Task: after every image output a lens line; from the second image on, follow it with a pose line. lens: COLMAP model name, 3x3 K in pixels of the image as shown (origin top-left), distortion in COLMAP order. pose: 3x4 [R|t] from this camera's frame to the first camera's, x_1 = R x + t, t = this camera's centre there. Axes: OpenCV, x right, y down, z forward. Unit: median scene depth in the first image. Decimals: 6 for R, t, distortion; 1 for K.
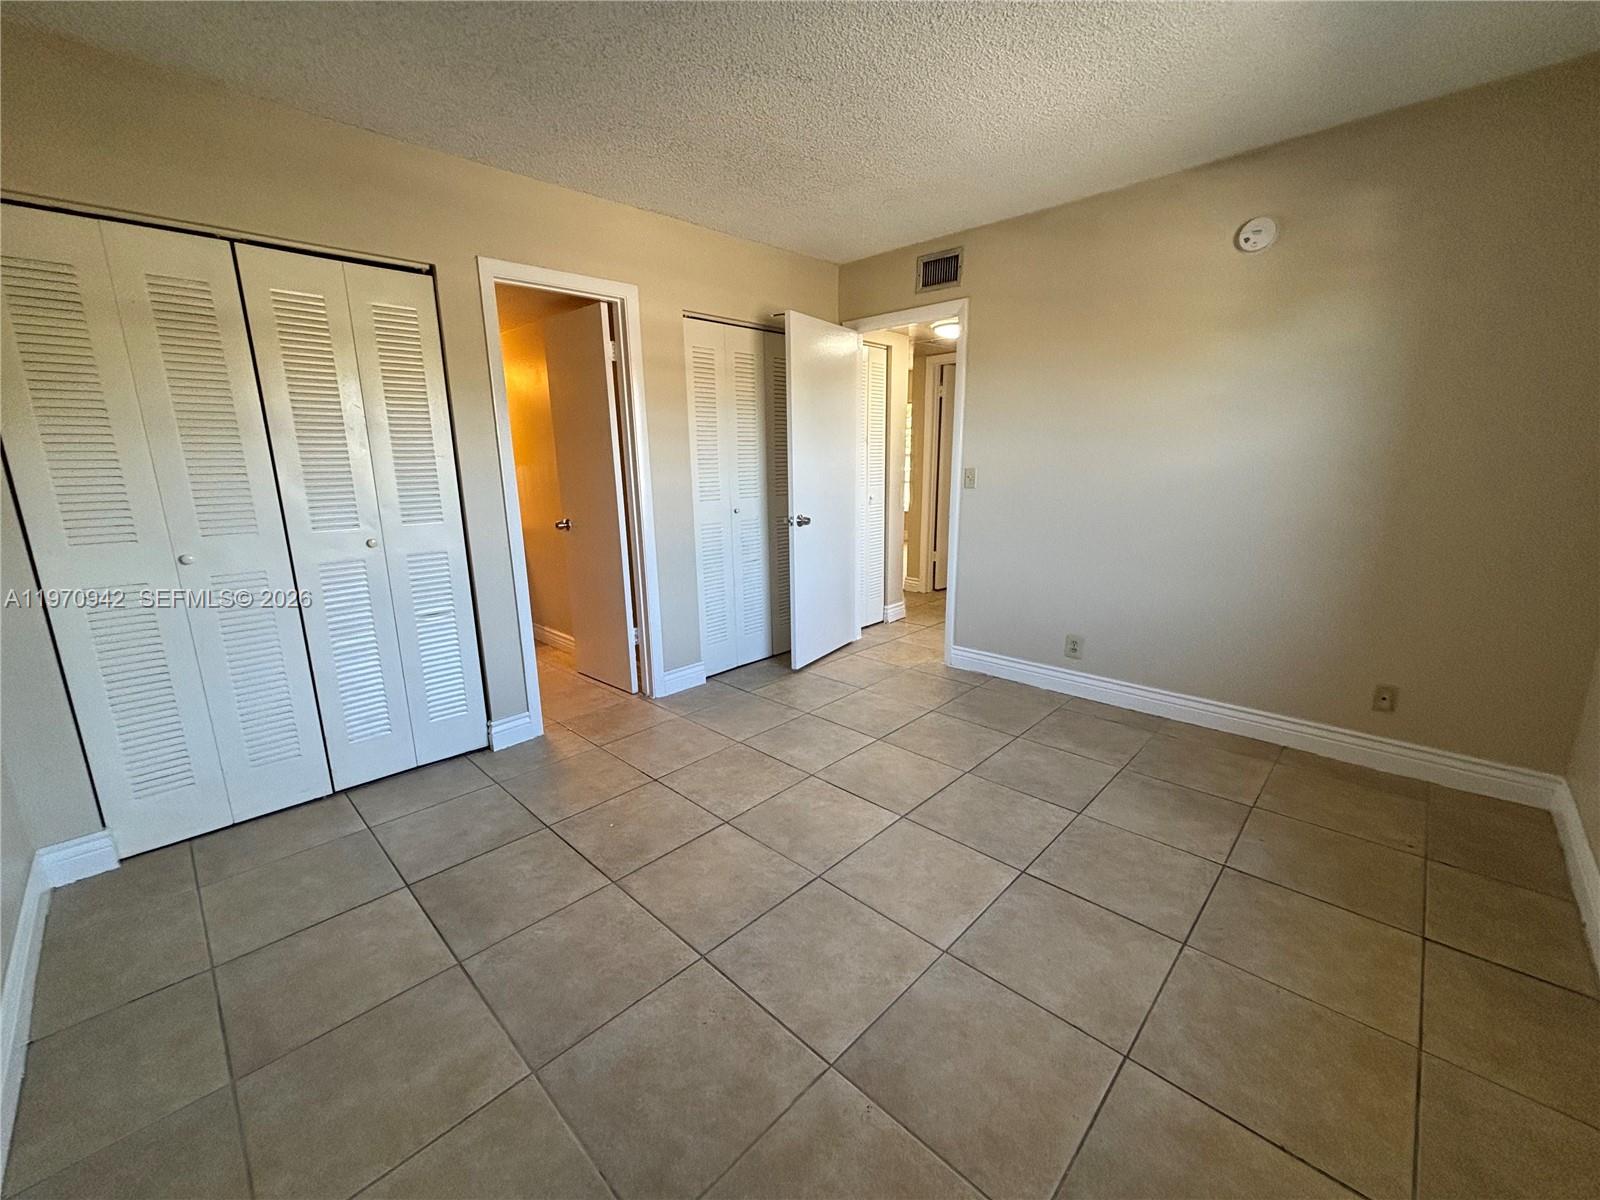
lens RADIAL K [[640.4, 0, 800.4], [0, 640.4, 598.3], [0, 0, 1]] dist [0.001640, 0.000215]
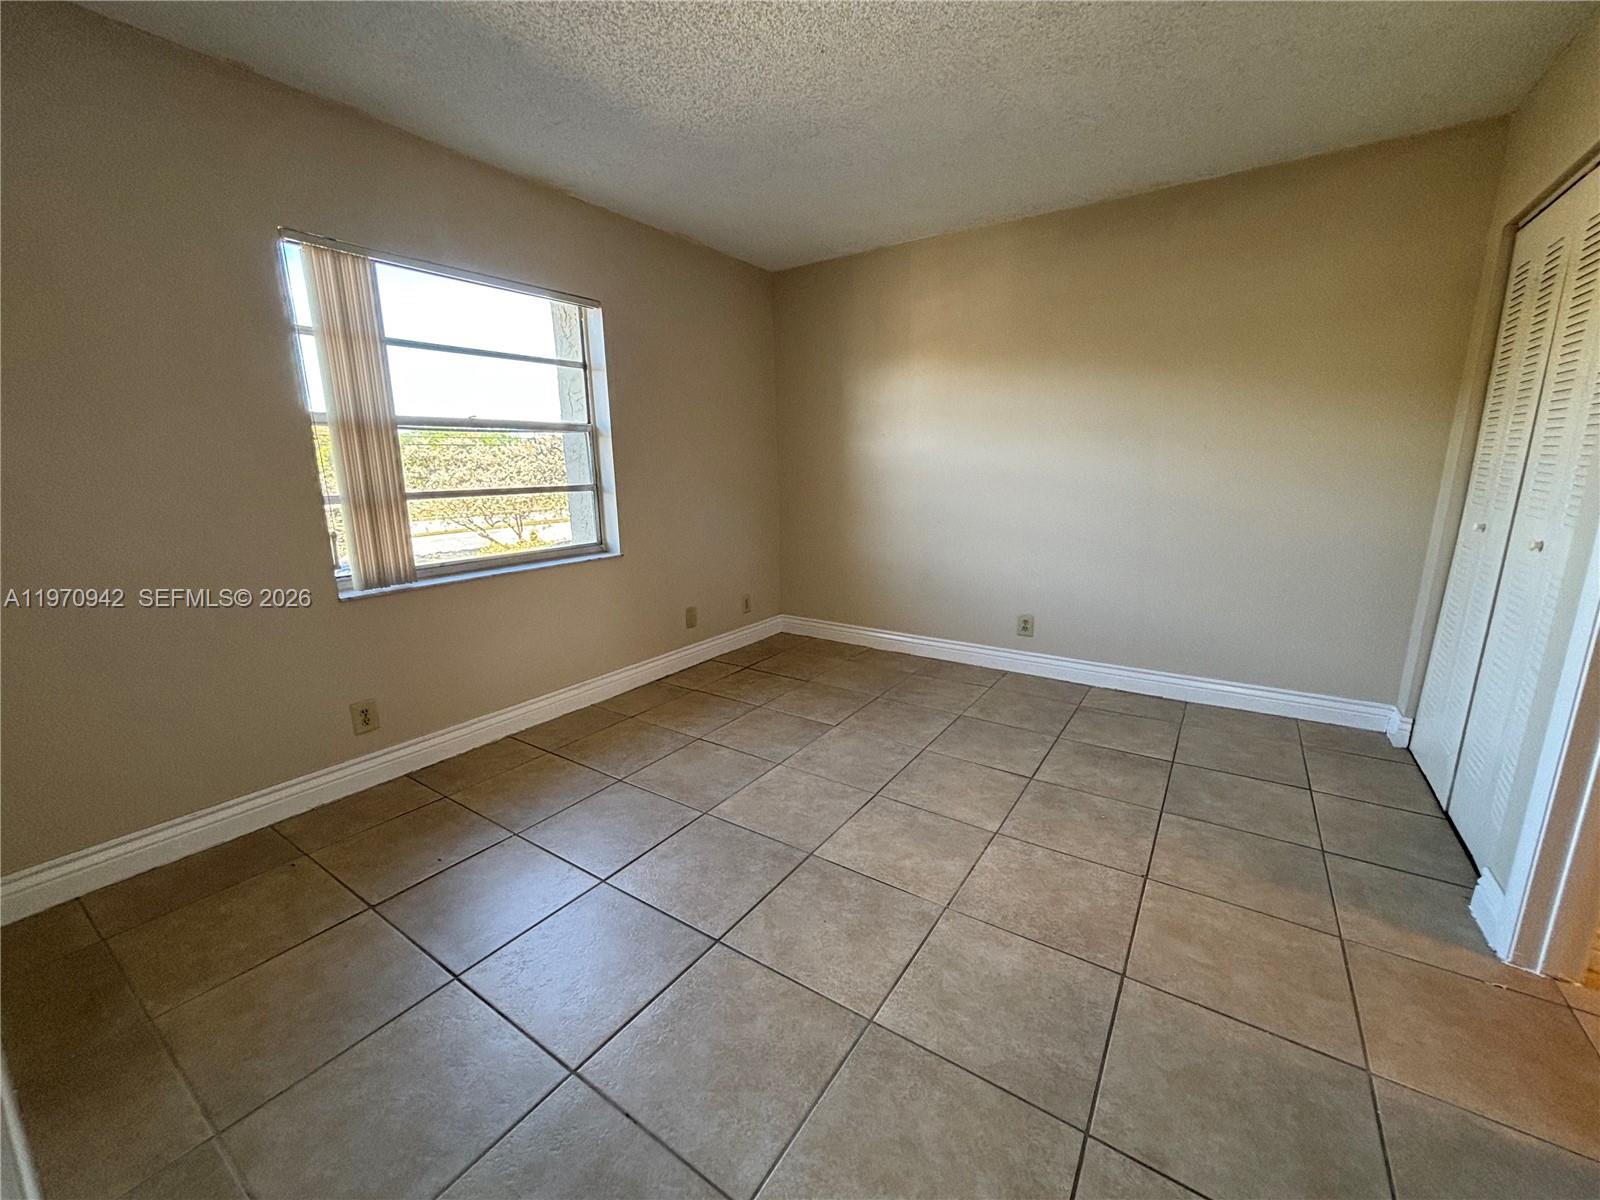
lens RADIAL K [[640.4, 0, 798.2], [0, 640.4, 596.8], [0, 0, 1]] dist [0.001640, 0.000215]
pose [[-0.984631, 0.065033, -0.162088, 0.339975], [-0.009382, 0.907051, 0.420917, -0.405540], [0.174395, 0.415969, -0.892500, 1.870949]]
